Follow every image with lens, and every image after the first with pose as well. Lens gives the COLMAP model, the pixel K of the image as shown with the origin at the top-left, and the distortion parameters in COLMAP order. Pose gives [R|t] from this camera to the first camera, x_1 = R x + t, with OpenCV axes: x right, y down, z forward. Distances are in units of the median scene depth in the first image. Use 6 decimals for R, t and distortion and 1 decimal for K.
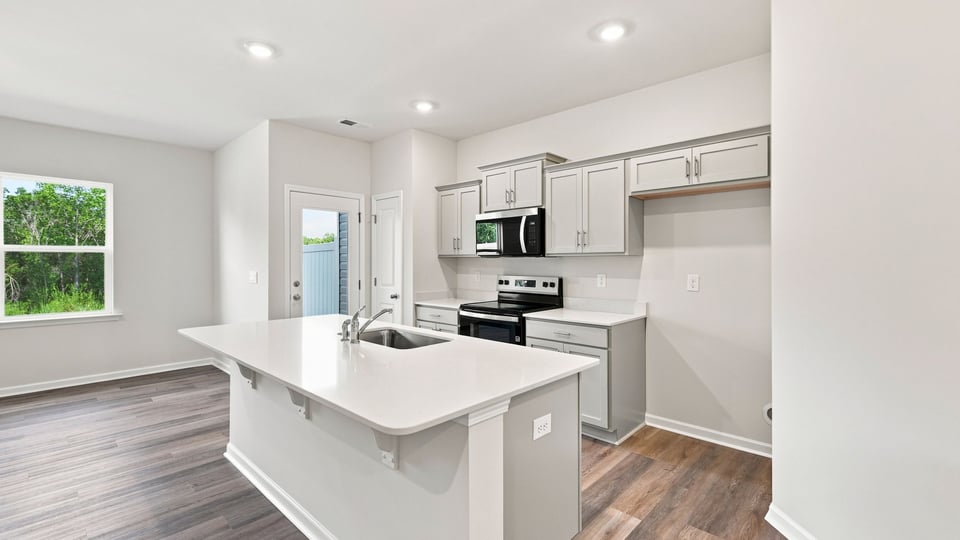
lens RADIAL K [[418.3, 0, 473.0], [0, 418.3, 261.8], [0, 0, 1]] dist [0.002006, 0.000027]
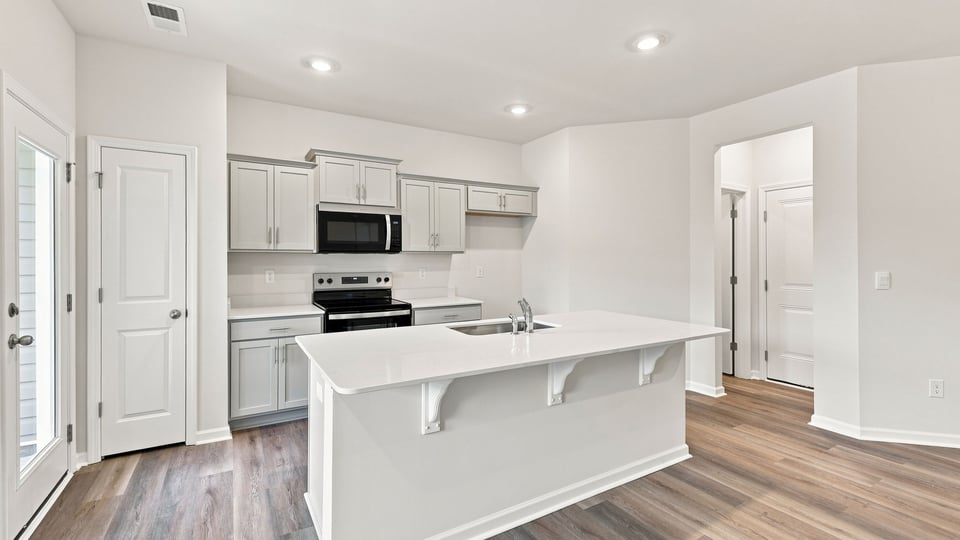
lens RADIAL K [[418.3, 0, 473.0], [0, 418.3, 261.8], [0, 0, 1]] dist [0.002006, 0.000027]
pose [[0.277930, -0.007550, 0.960572, -0.787569], [-0.001123, 0.999966, 0.008184, -0.000532], [-0.960601, -0.003353, 0.277912, 0.480746]]
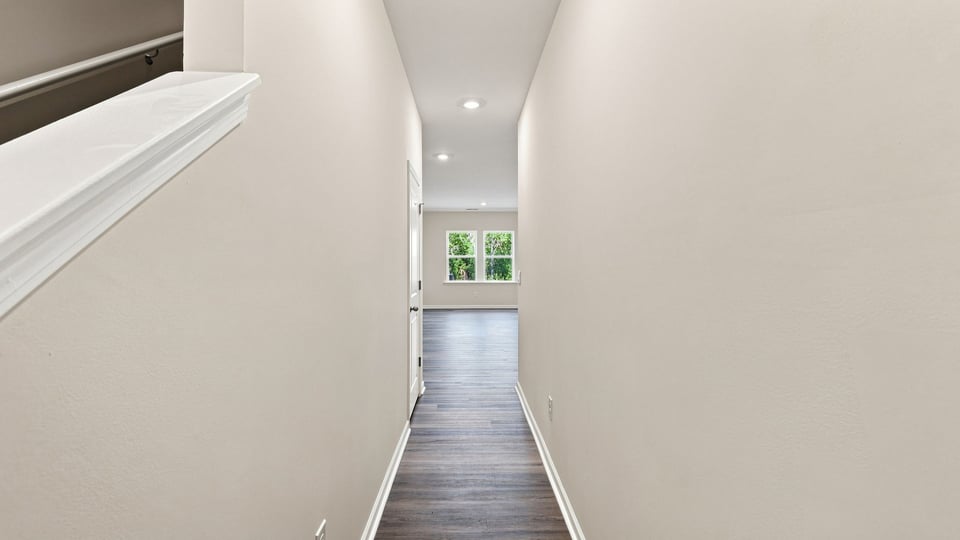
lens RADIAL K [[418.3, 0, 473.0], [0, 418.3, 261.8], [0, 0, 1]] dist [0.002006, 0.000027]
pose [[0.700002, -0.001949, -0.714138, 1.033079], [0.000499, 0.999997, -0.002240, 0.011772], [0.714140, 0.001212, 0.700002, -1.267391]]
